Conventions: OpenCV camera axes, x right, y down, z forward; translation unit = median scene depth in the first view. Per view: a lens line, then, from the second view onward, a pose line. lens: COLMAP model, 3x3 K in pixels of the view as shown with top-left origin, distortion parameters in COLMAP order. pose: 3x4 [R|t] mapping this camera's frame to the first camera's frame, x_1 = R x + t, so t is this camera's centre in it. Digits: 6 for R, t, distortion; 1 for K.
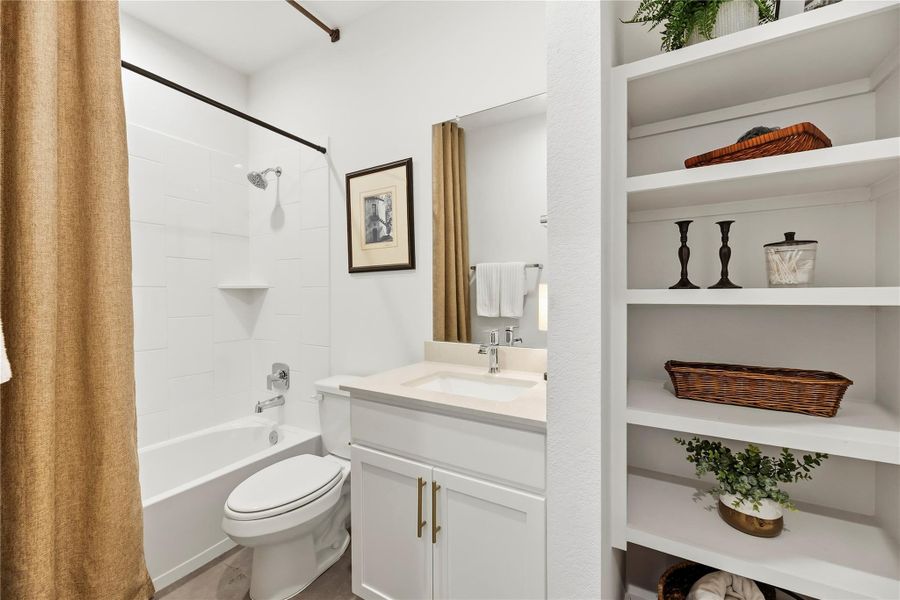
lens RADIAL K [[360.5, 0, 450.1], [0, 360.5, 298.6], [0, 0, 1]] dist [0.004193, -0.000732]
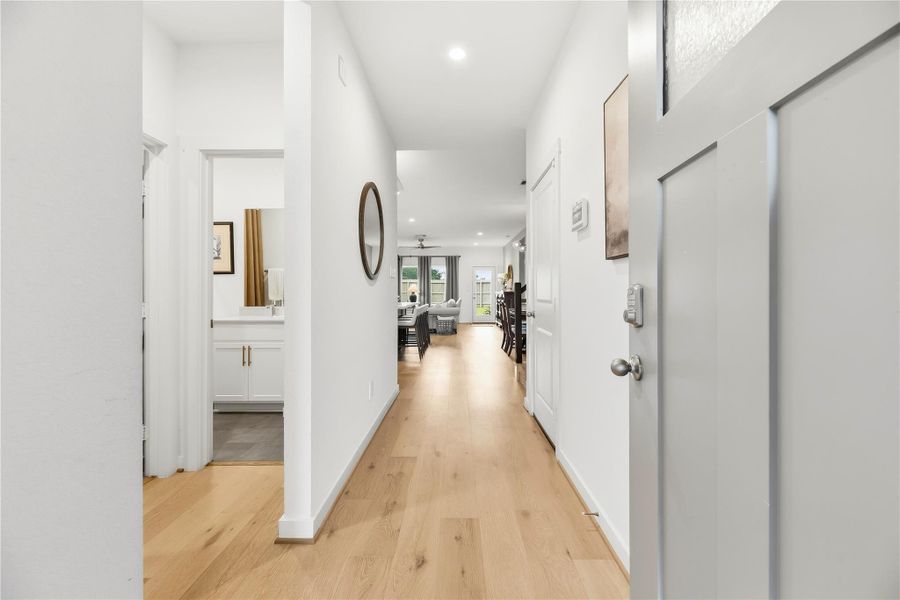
lens RADIAL K [[360.5, 0, 443.2], [0, 360.5, 296.7], [0, 0, 1]] dist [0.004193, -0.000732]
pose [[0.871819, 0.003931, 0.489812, -0.063138], [-0.004148, 0.999991, -0.000642, 0.047967], [-0.489810, -0.001472, 0.871828, -1.411826]]
